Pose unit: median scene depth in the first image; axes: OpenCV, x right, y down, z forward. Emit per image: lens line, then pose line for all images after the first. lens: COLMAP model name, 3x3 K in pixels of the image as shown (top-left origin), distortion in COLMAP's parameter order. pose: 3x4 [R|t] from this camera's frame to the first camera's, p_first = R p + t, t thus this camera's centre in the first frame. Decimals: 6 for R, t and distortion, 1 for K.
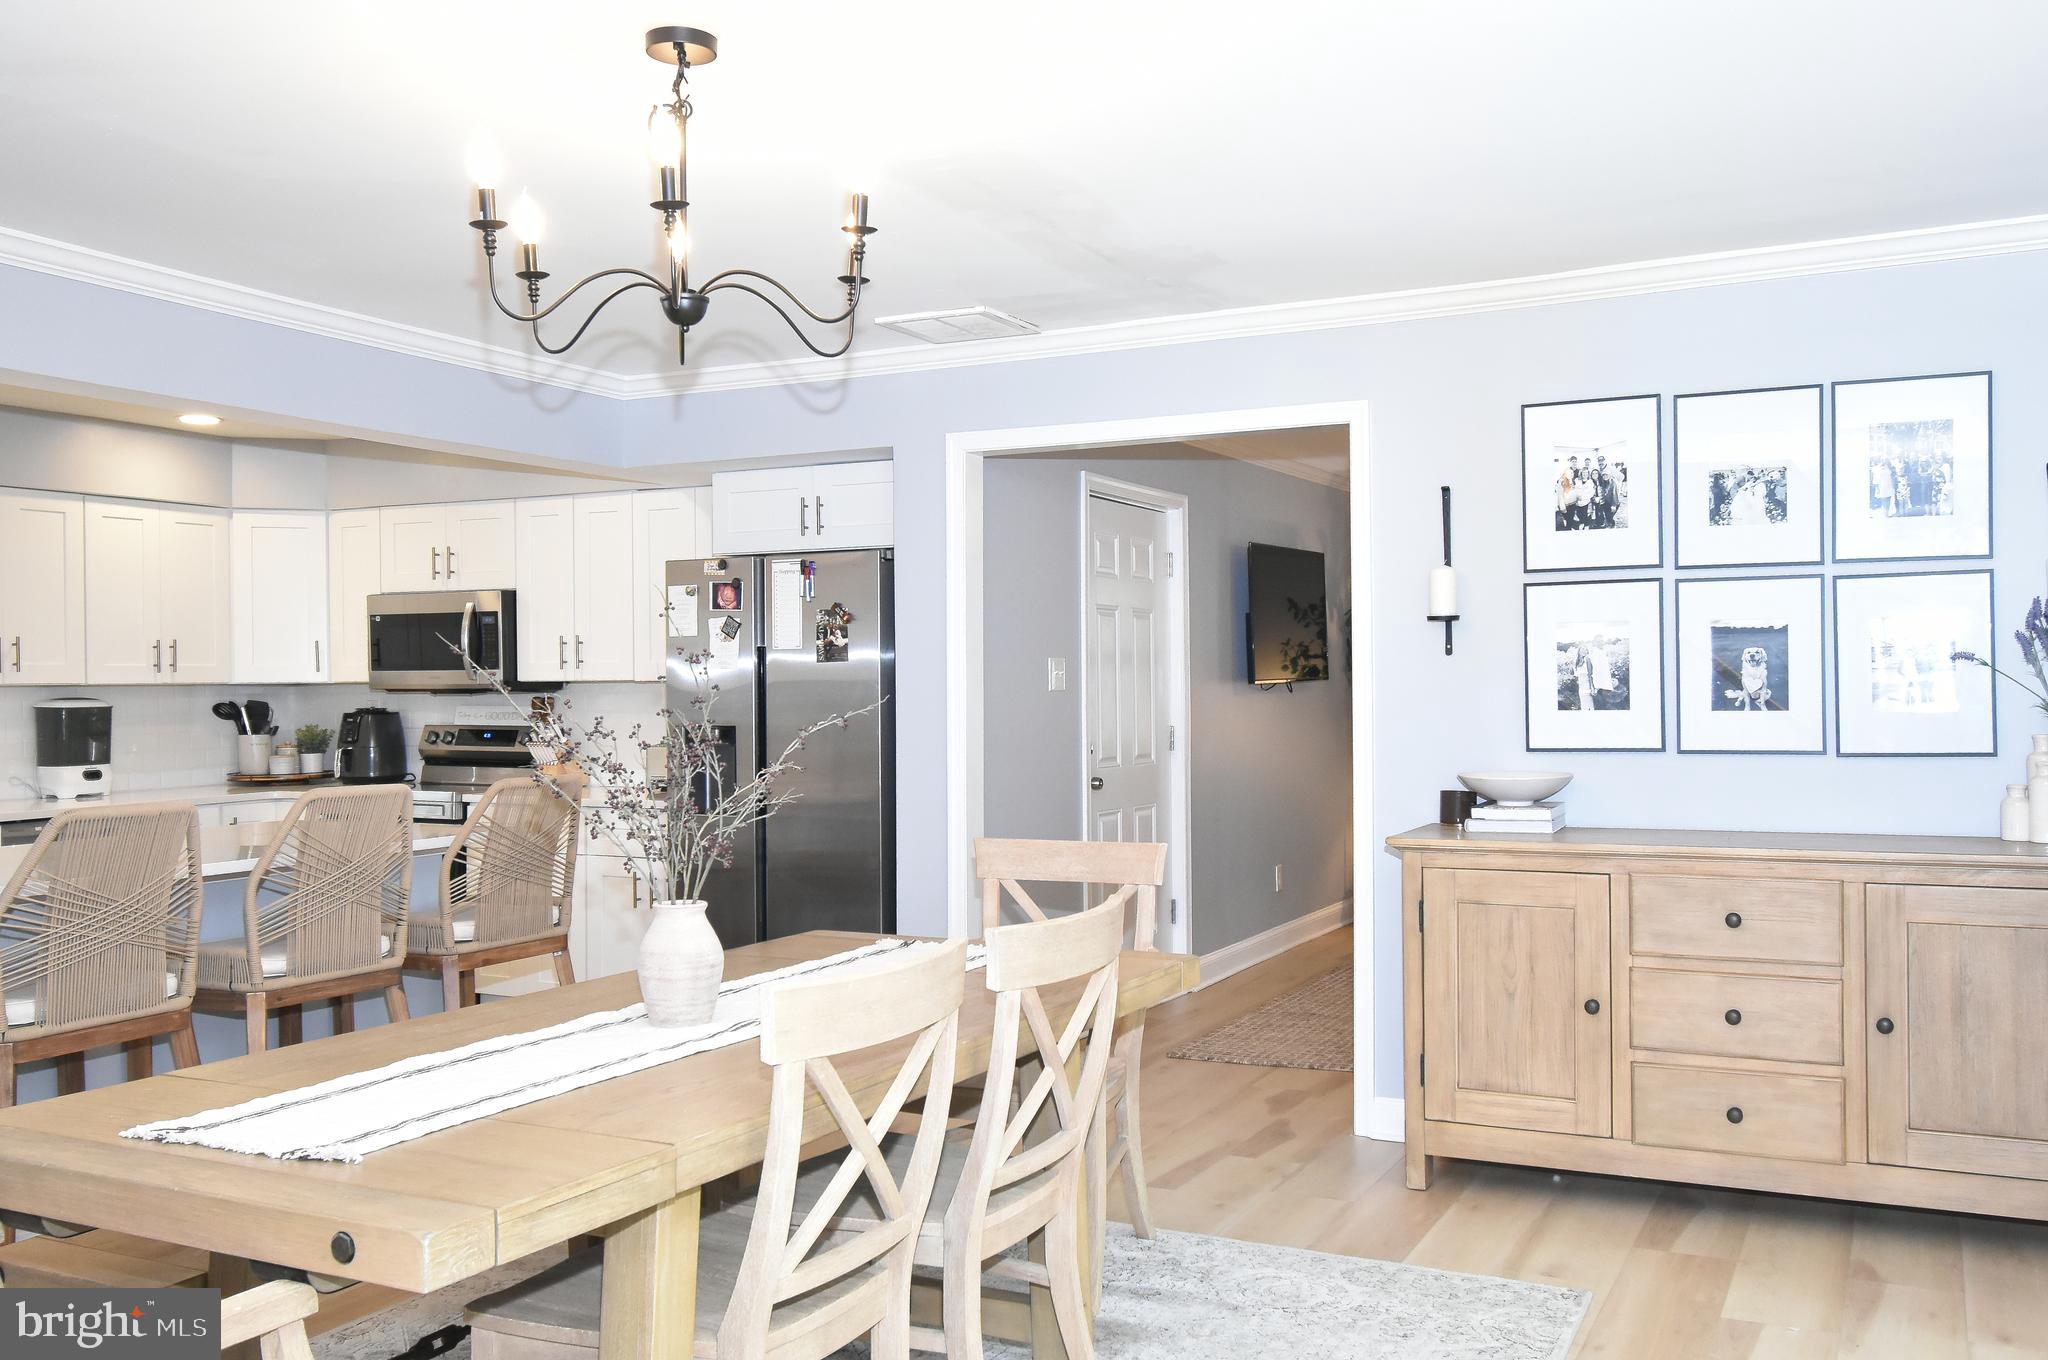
lens RADIAL K [[1796.7, 0, 1043.9], [0, 1796.7, 668.6], [0, 0, 1]] dist [0.000936, -0.007990]
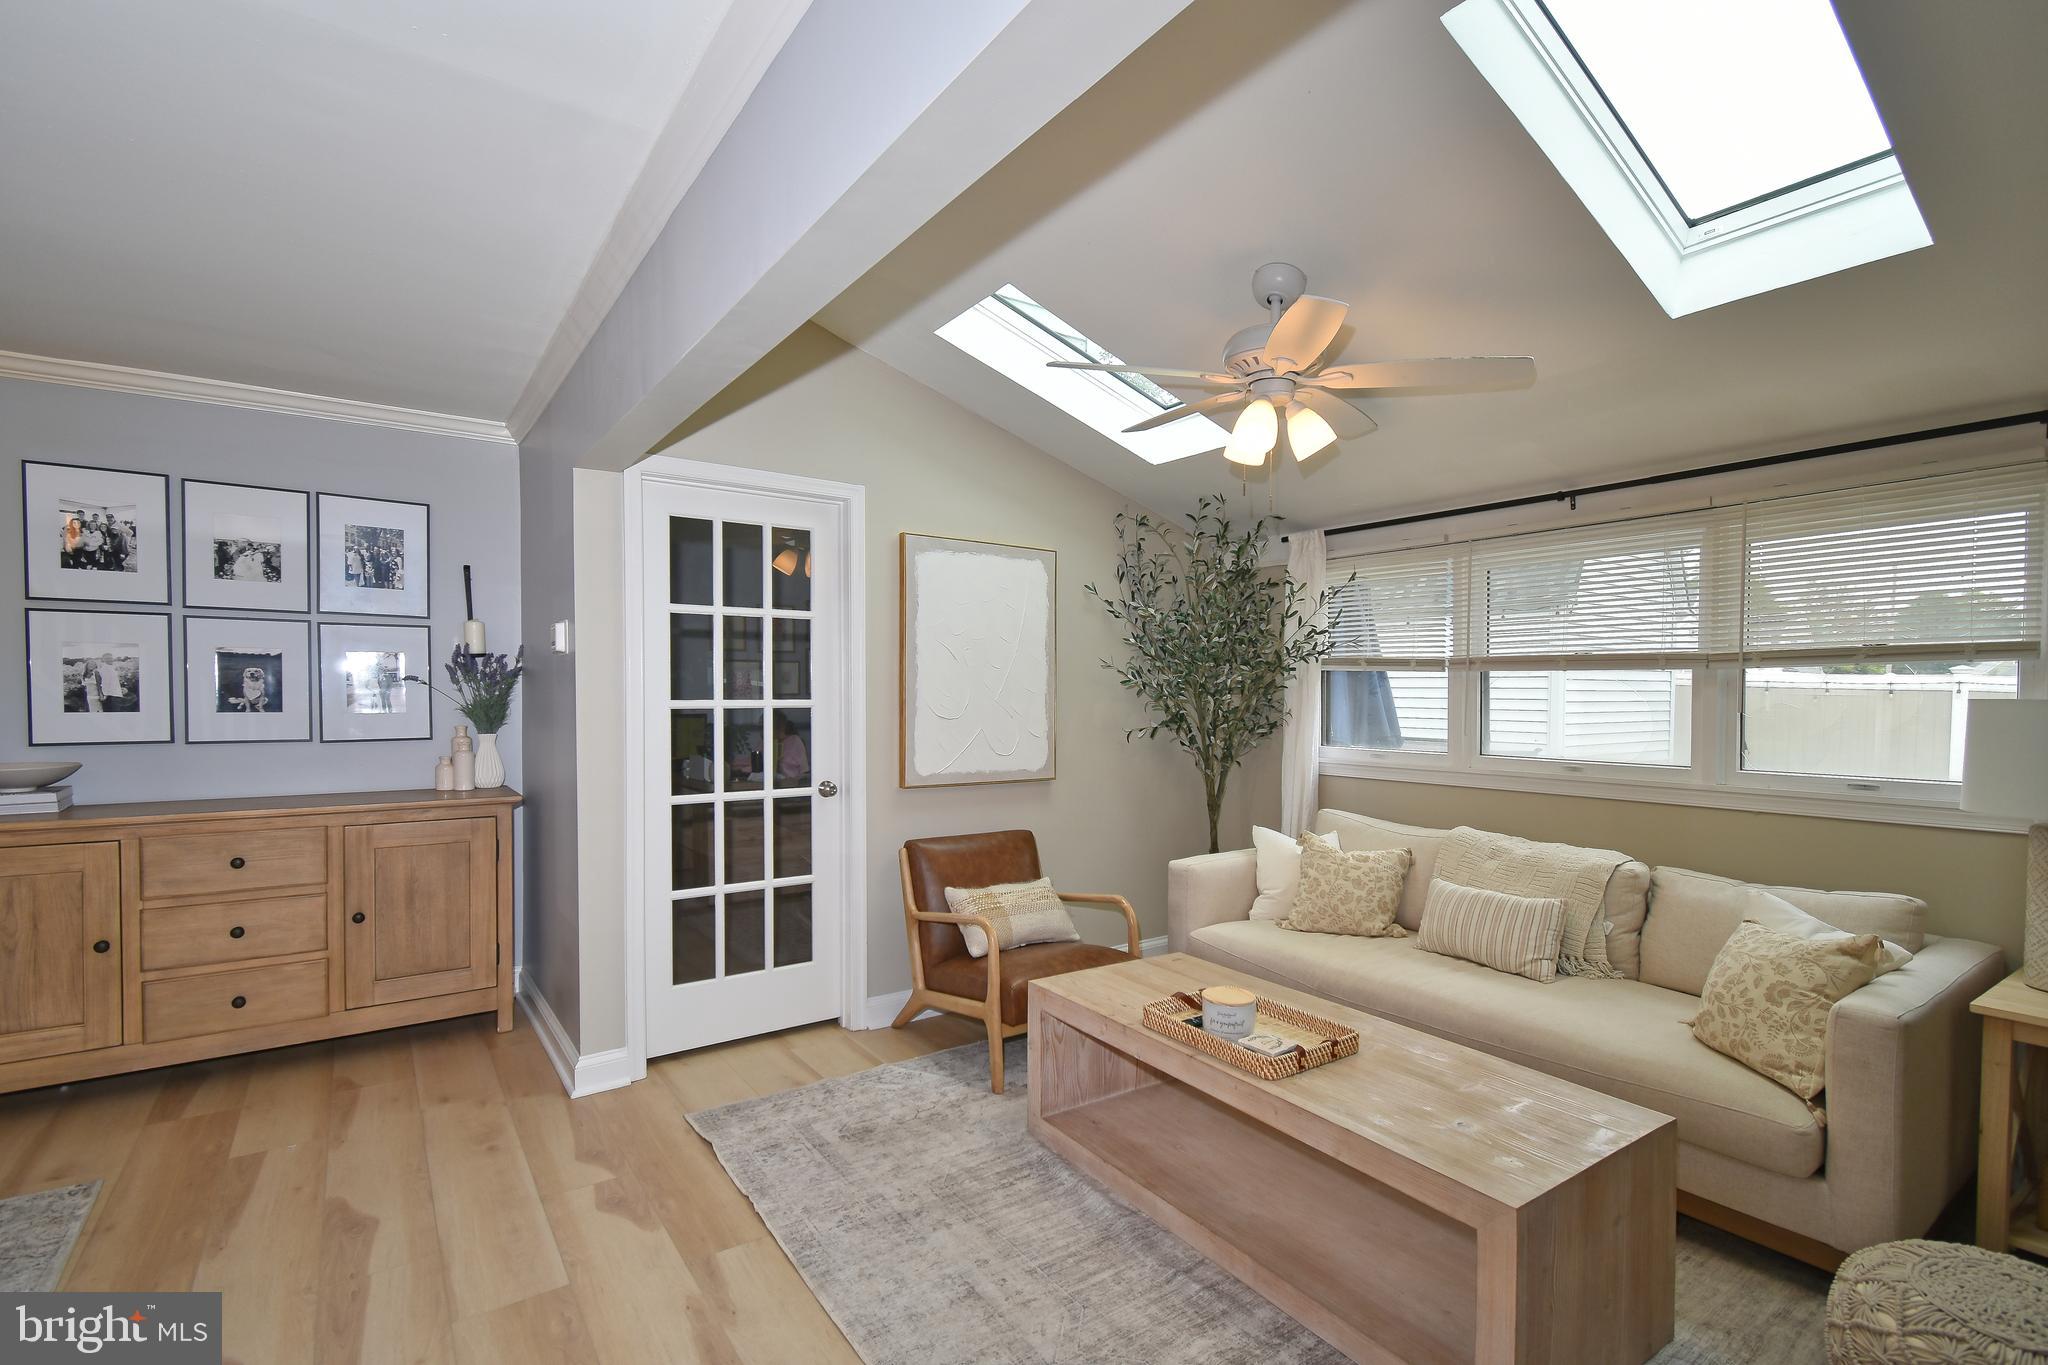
lens RADIAL K [[912.2, 0, 1008.9], [0, 912.2, 725.4], [0, 0, 1]] dist [0.004169, -0.002759]
pose [[0.480129, -0.014432, 0.877079, 0.046631], [-0.018351, 0.999481, 0.026491, 0.003520], [-0.877006, -0.028814, 0.479615, 0.126168]]
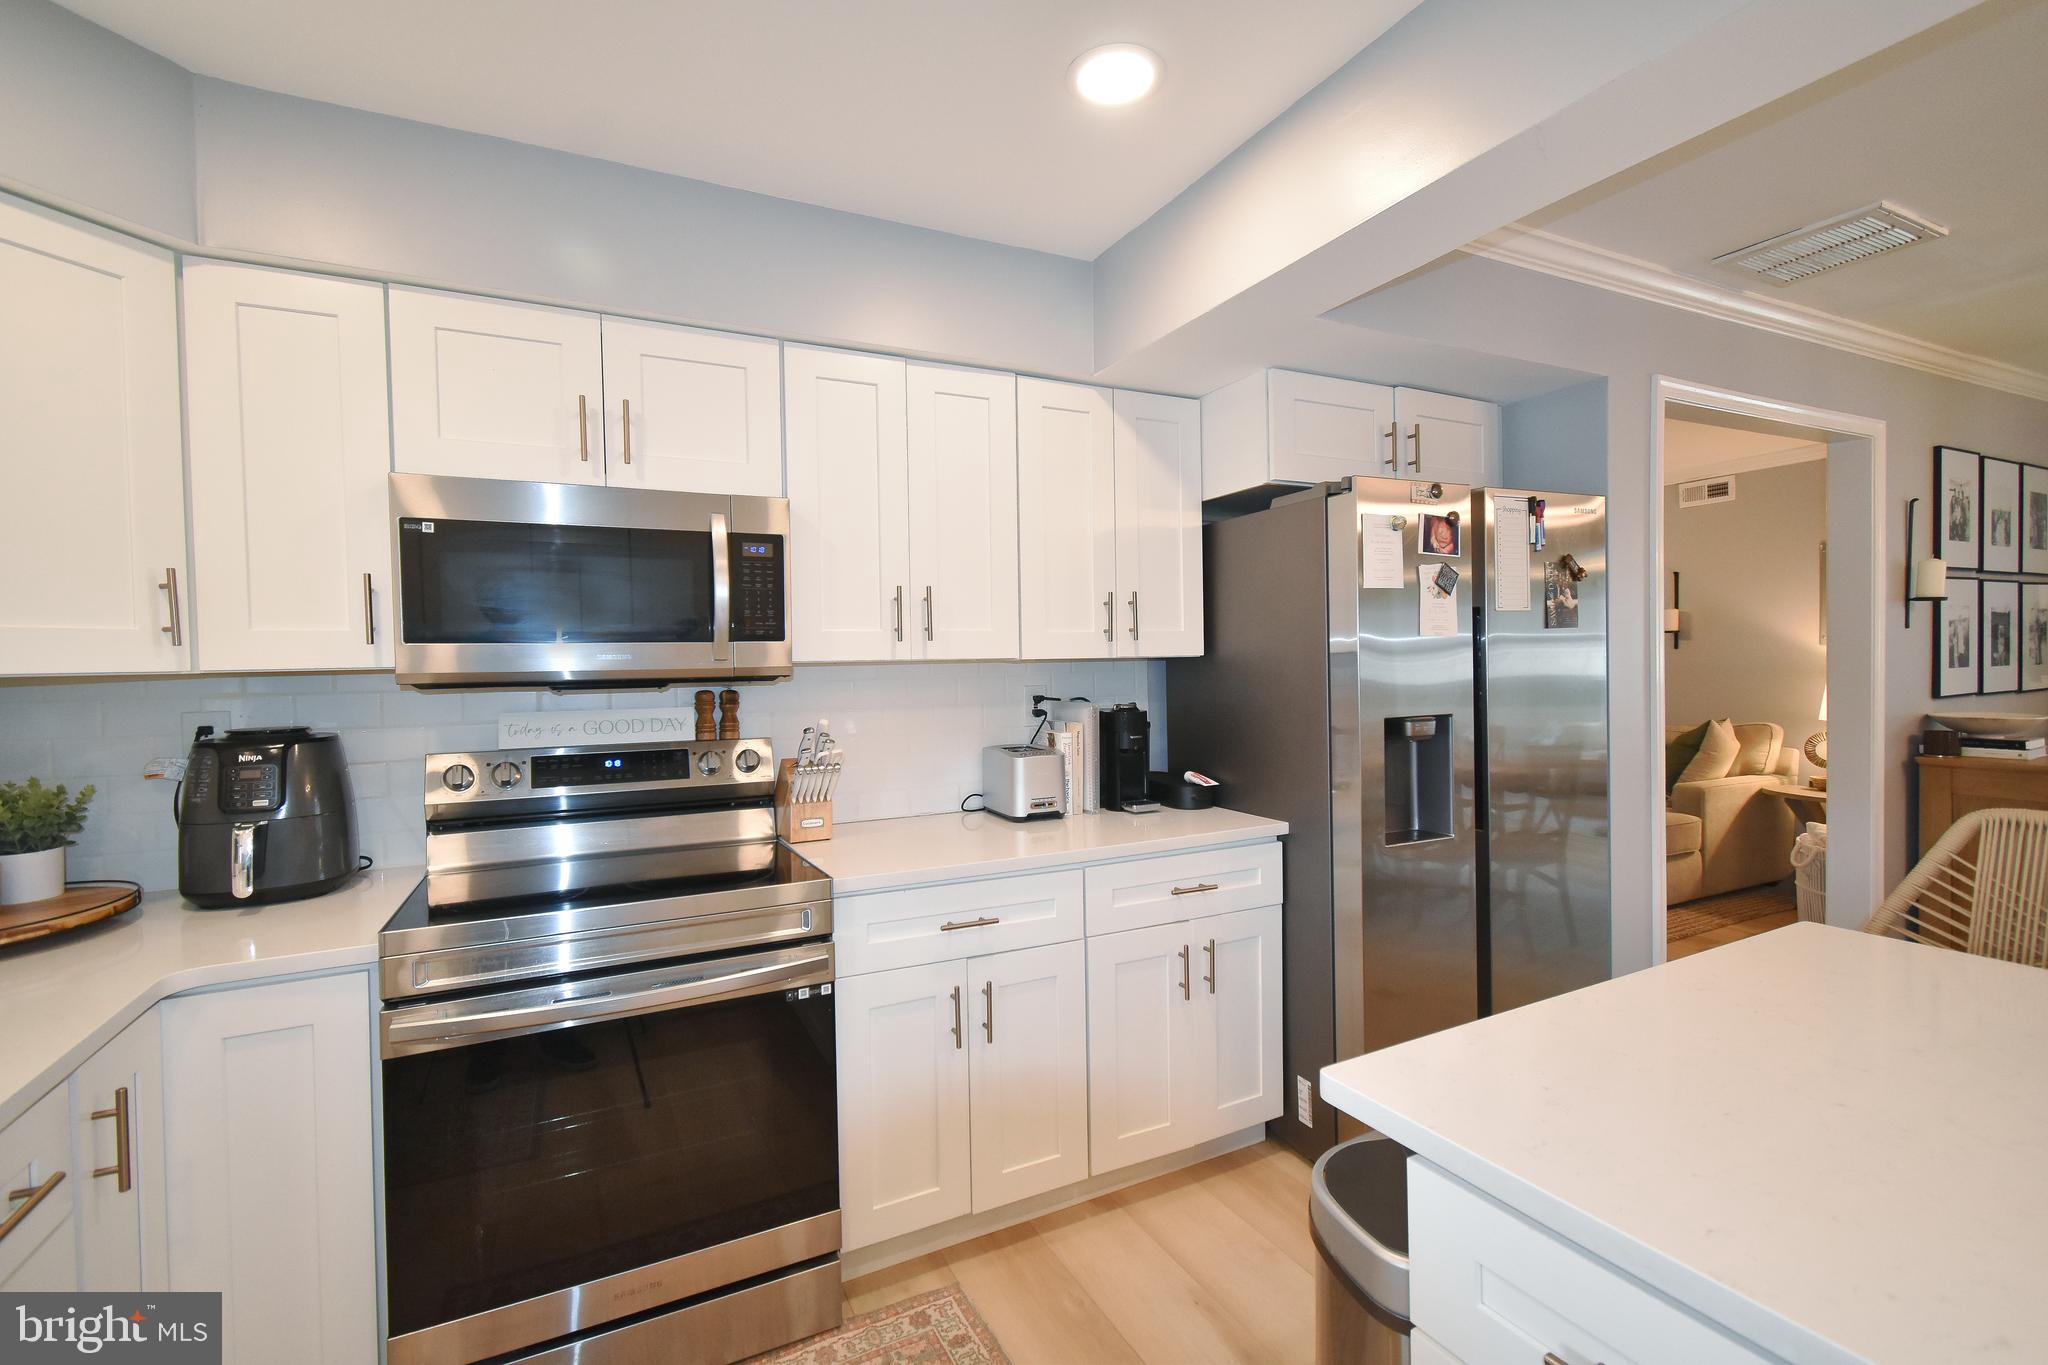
lens RADIAL K [[912.2, 0, 1029.1], [0, 912.2, 686.9], [0, 0, 1]] dist [0.004169, -0.002759]
pose [[0.597425, -0.026284, 0.801494, -0.756598], [0.010629, 0.999634, 0.024859, 0.013085], [-0.801855, -0.006333, 0.597486, 1.207176]]
